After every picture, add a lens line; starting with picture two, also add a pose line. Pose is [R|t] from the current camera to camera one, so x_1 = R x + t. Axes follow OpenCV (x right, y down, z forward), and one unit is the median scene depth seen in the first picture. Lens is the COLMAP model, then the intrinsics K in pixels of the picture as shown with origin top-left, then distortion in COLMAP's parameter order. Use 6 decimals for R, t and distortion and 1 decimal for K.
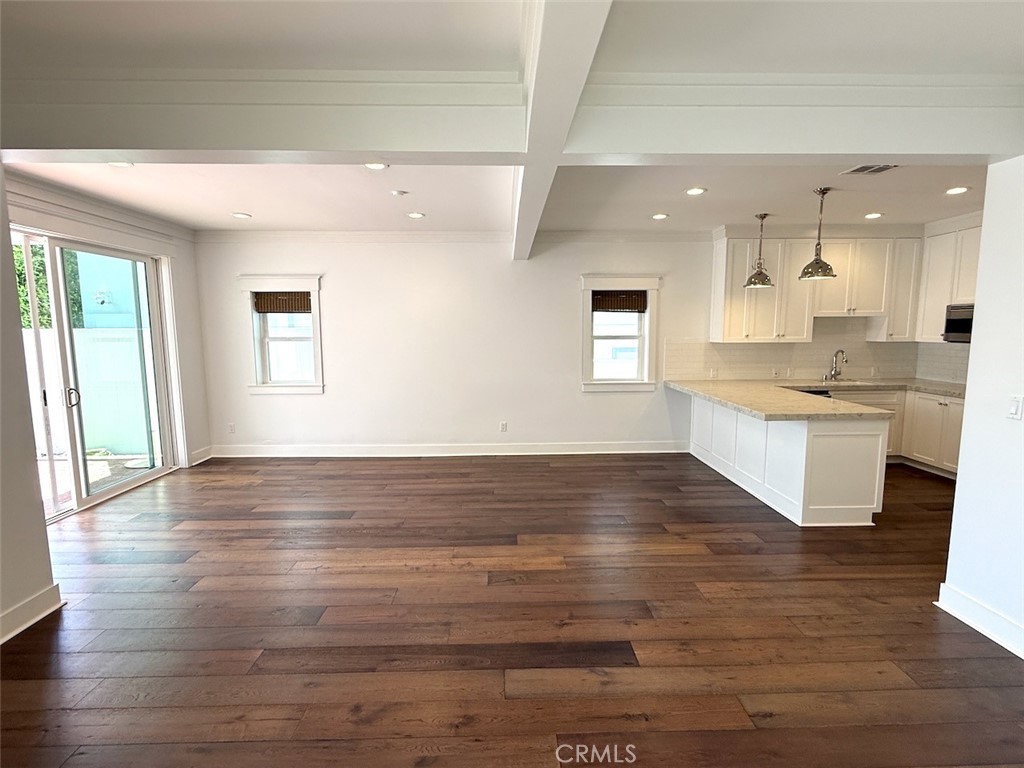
lens RADIAL K [[498.3, 0, 511.3], [0, 498.3, 385.3], [0, 0, 1]] dist [-0.006270, 0.000938]
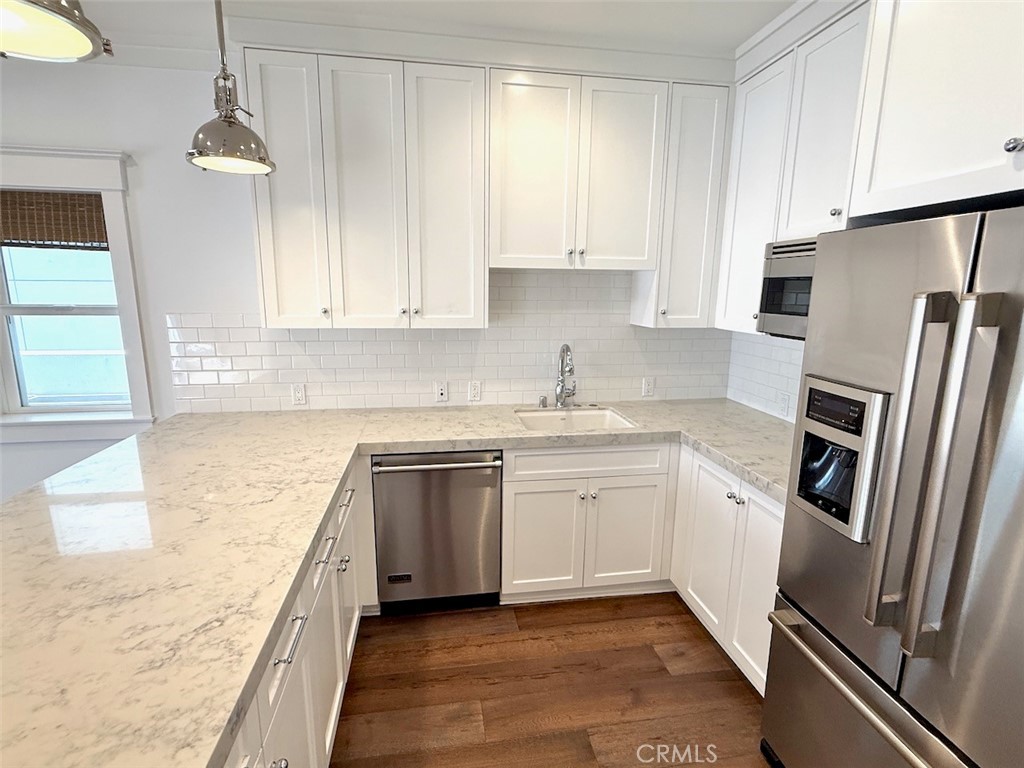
lens RADIAL K [[498.3, 0, 514.1], [0, 498.3, 385.2], [0, 0, 1]] dist [-0.006270, 0.000938]
pose [[0.989563, -0.009866, 0.143762, 0.570716], [-0.000817, 0.997253, 0.074062, -0.070101], [-0.144098, -0.073406, 0.986837, 0.575702]]
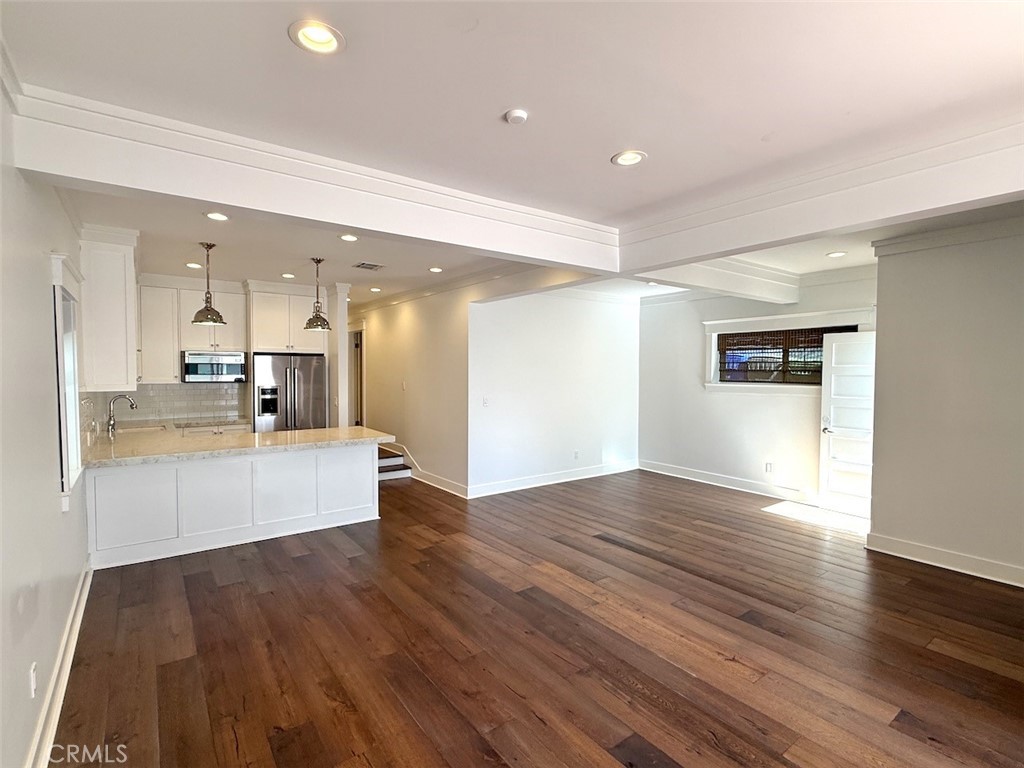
lens RADIAL K [[498.3, 0, 514.1], [0, 498.3, 383.7], [0, 0, 1]] dist [-0.006270, 0.000938]
pose [[-0.578258, -0.021859, 0.815561, -0.478907], [0.098745, 0.990417, 0.096559, -0.113021], [-0.809856, 0.136368, -0.570558, 0.965851]]
